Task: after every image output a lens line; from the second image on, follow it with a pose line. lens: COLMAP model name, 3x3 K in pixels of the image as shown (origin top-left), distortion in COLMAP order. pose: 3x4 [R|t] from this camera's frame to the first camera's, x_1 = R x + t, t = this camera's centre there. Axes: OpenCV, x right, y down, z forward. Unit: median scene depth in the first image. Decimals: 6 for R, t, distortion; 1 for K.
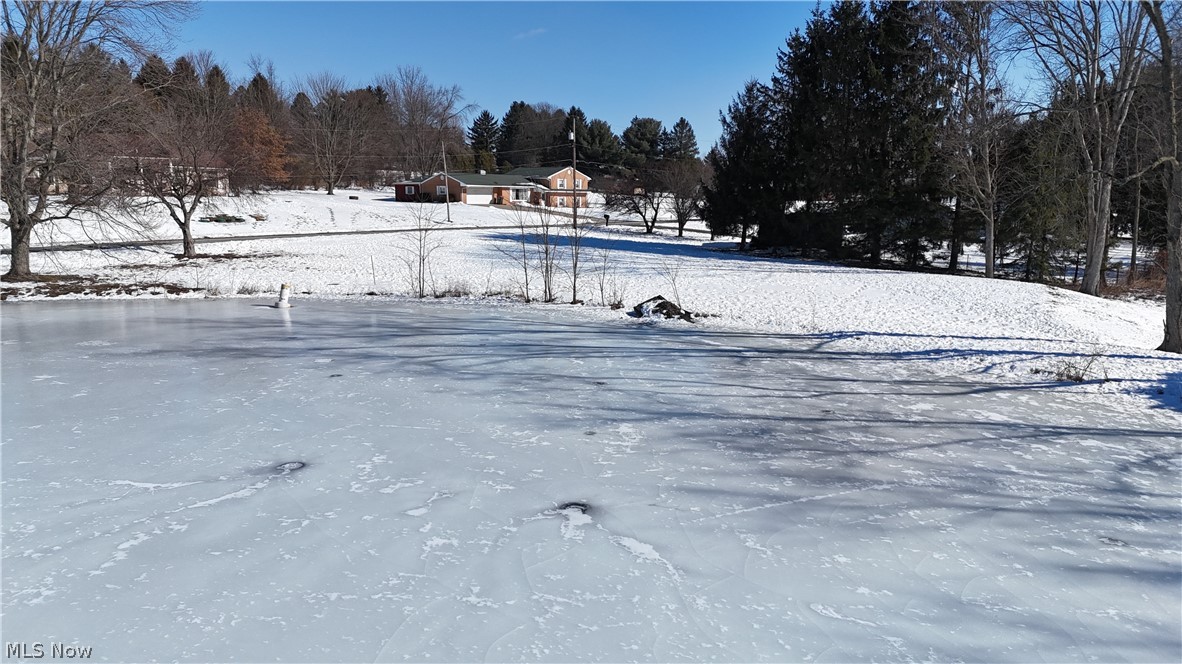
lens RADIAL K [[863.5, 0, 595.1], [0, 863.5, 335.9], [0, 0, 1]] dist [0.090990, -0.085316]
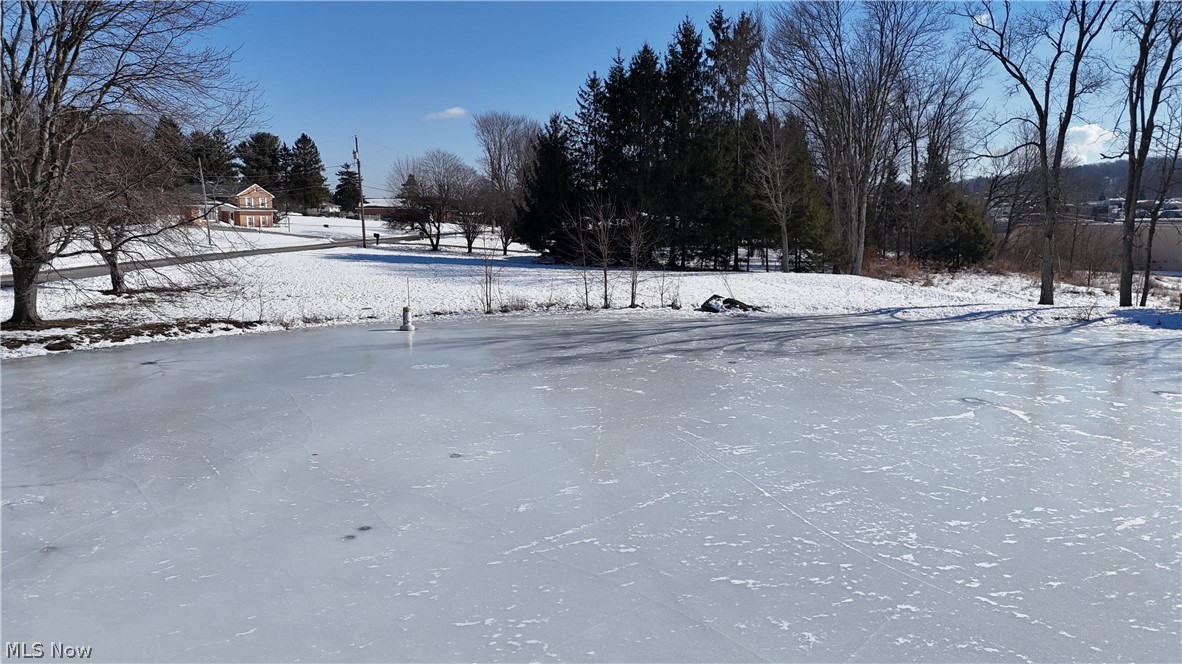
lens RADIAL K [[863.5, 0, 598.1], [0, 863.5, 333.9], [0, 0, 1]] dist [0.090990, -0.085316]
pose [[0.858902, -0.083190, 0.505339, -0.367776], [0.093859, 0.995576, 0.004366, -0.006489], [-0.503466, 0.043681, 0.862910, 0.008614]]
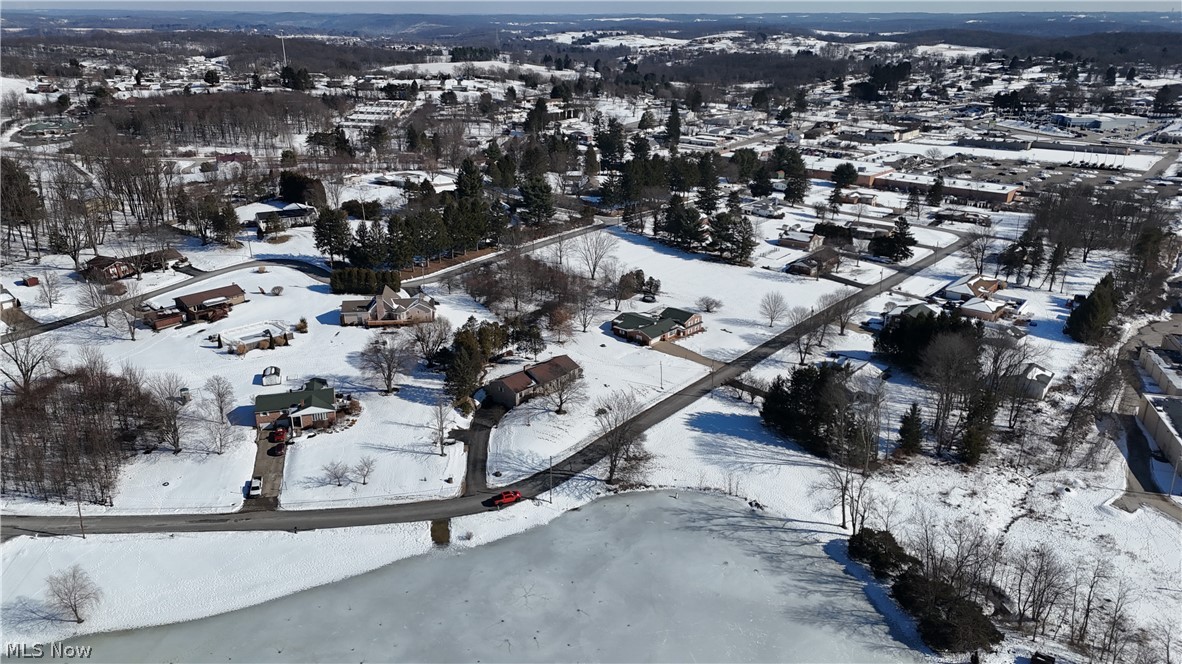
lens RADIAL K [[863.5, 0, 588.4], [0, 863.5, 326.9], [0, 0, 1]] dist [0.090990, -0.085316]
pose [[0.998915, 0.007907, -0.045902, -0.343386], [0.000936, 0.981876, 0.189520, -1.022903], [0.046569, -0.189357, 0.980803, -1.944995]]
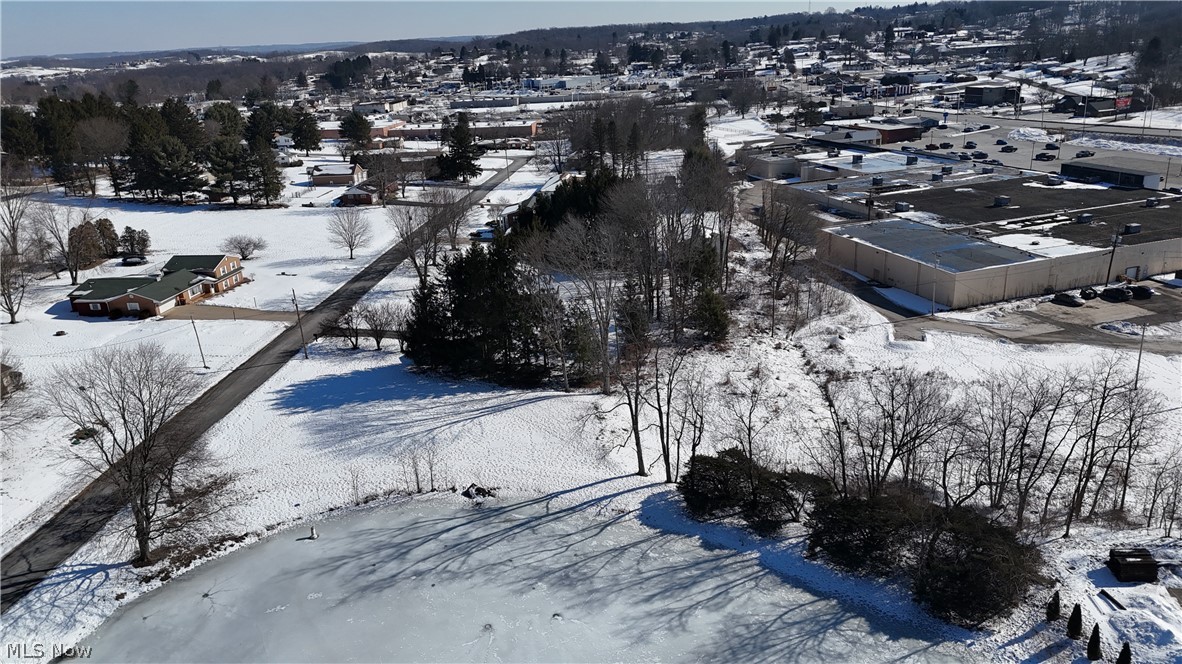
lens RADIAL K [[863.5, 0, 593.3], [0, 863.5, 328.4], [0, 0, 1]] dist [0.090990, -0.085316]
pose [[0.847985, -0.217750, 0.483225, -0.388531], [0.138748, 0.971116, 0.194121, -0.481638], [-0.511538, -0.097565, 0.853704, -0.663490]]
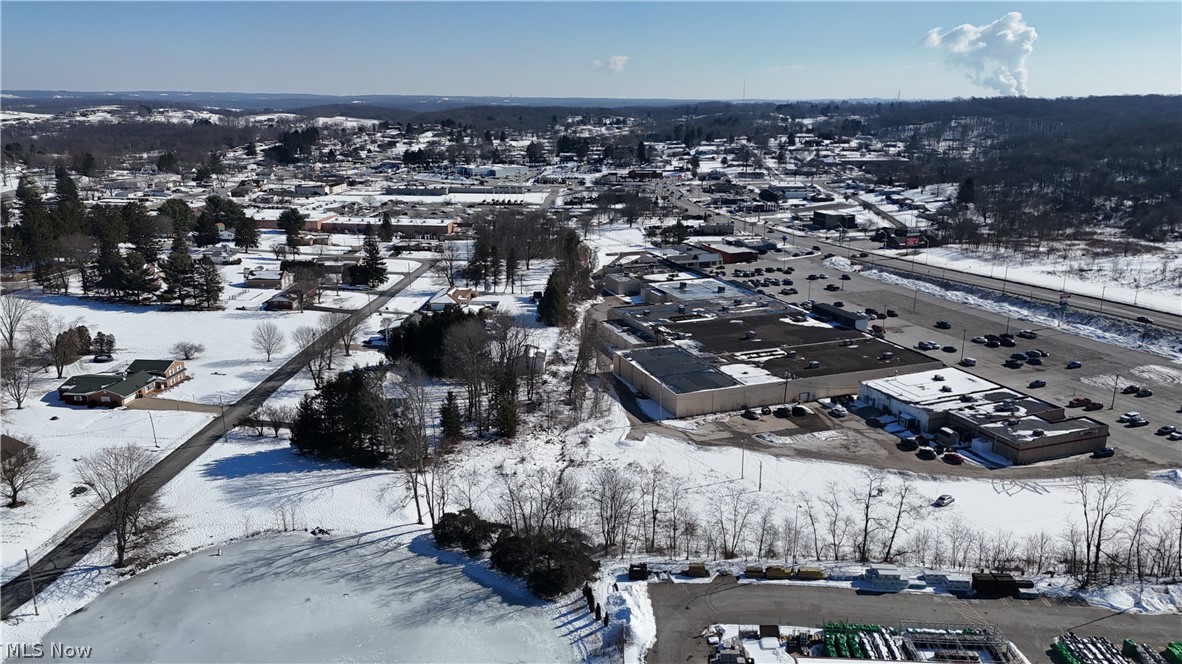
lens RADIAL K [[863.5, 0, 593.4], [0, 863.5, 333.9], [0, 0, 1]] dist [0.090990, -0.085316]
pose [[0.823368, -0.154587, 0.546047, -0.530603], [0.090908, 0.985687, 0.141972, -0.771555], [-0.560179, -0.067255, 0.825637, -1.705621]]
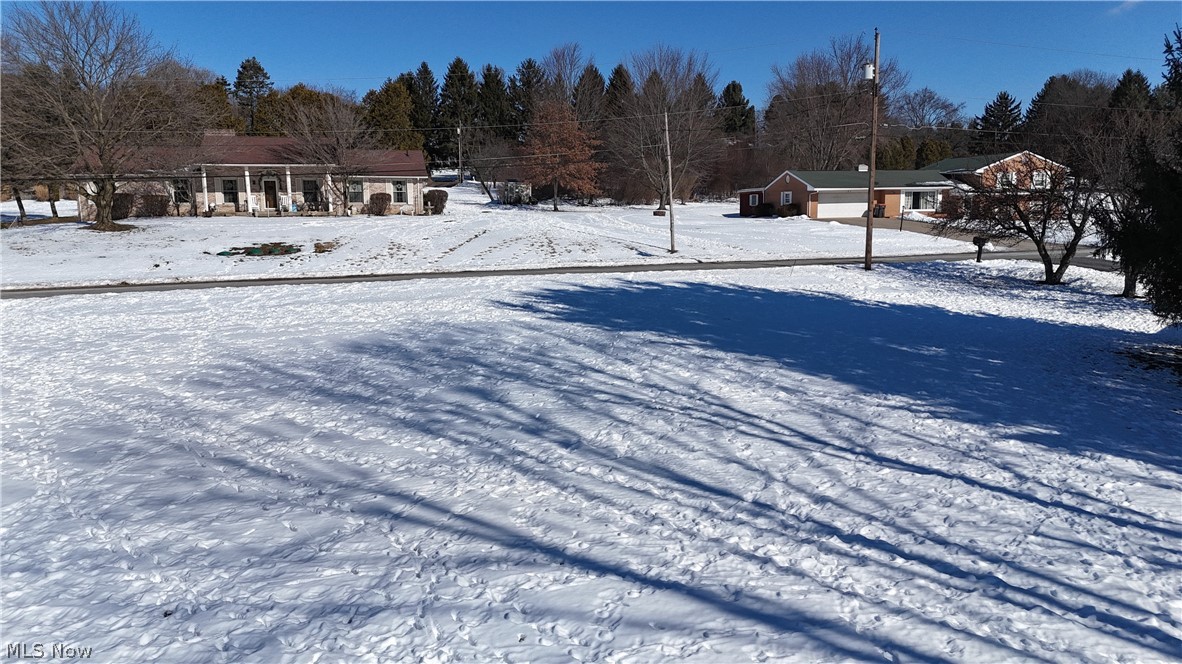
lens RADIAL K [[863.5, 0, 597.8], [0, 863.5, 335.9], [0, 0, 1]] dist [0.090990, -0.085316]
pose [[0.813622, 0.067090, -0.577510, 0.158095], [-0.075892, 0.997076, 0.008912, -0.097940], [0.576419, 0.036577, 0.816335, 0.638824]]
